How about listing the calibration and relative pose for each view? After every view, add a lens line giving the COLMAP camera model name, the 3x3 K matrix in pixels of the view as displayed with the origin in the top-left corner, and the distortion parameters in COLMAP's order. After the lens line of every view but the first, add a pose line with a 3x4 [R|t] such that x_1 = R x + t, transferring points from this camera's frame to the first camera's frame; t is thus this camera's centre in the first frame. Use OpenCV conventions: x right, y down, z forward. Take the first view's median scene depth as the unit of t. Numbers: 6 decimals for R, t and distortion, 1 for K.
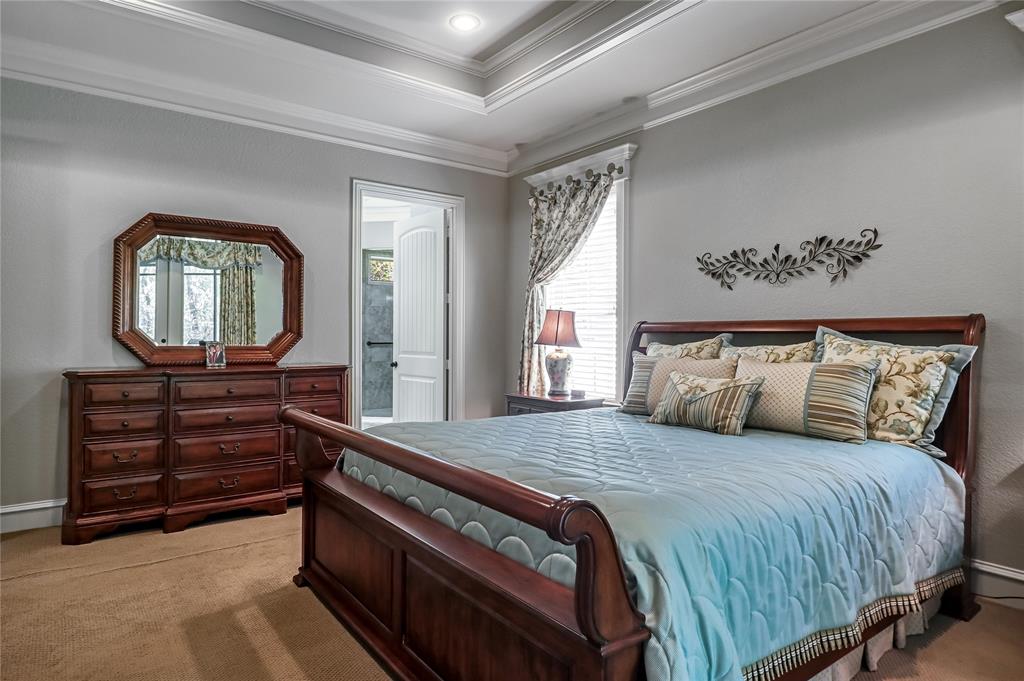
lens RADIAL K [[586.9, 0, 498.6], [0, 586.9, 332.3], [0, 0, 1]] dist [-0.000276, -0.004467]
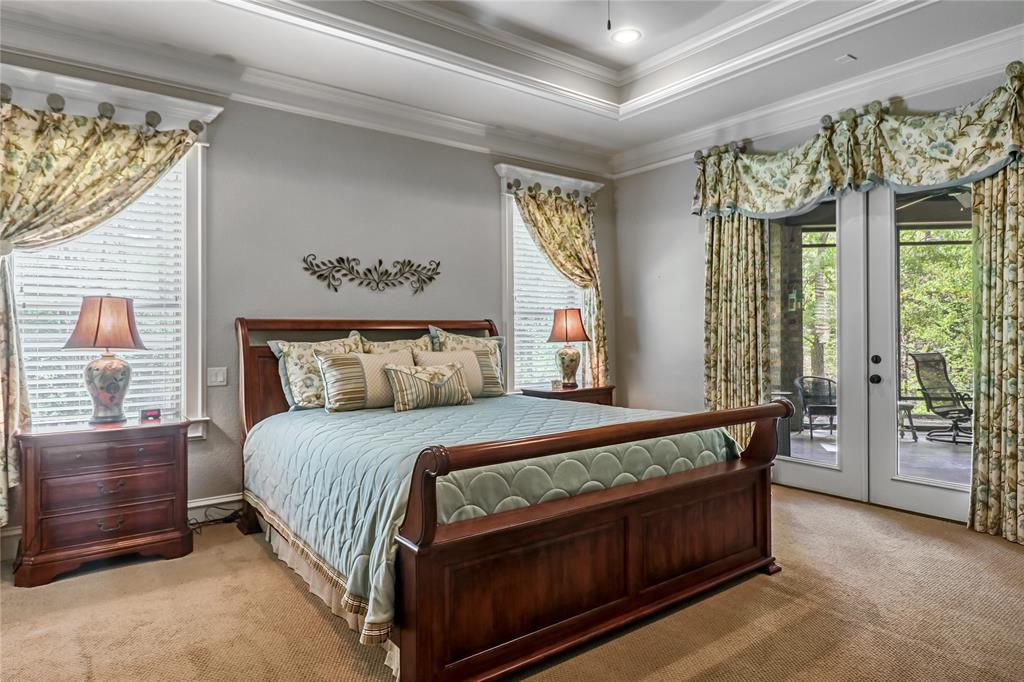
lens RADIAL K [[586.9, 0, 498.6], [0, 586.9, 332.8], [0, 0, 1]] dist [-0.000276, -0.004467]
pose [[0.005046, -0.012487, 0.999909, -0.749342], [-0.003986, 0.999914, 0.012507, -0.009049], [-0.999979, -0.004049, 0.004996, 0.703156]]
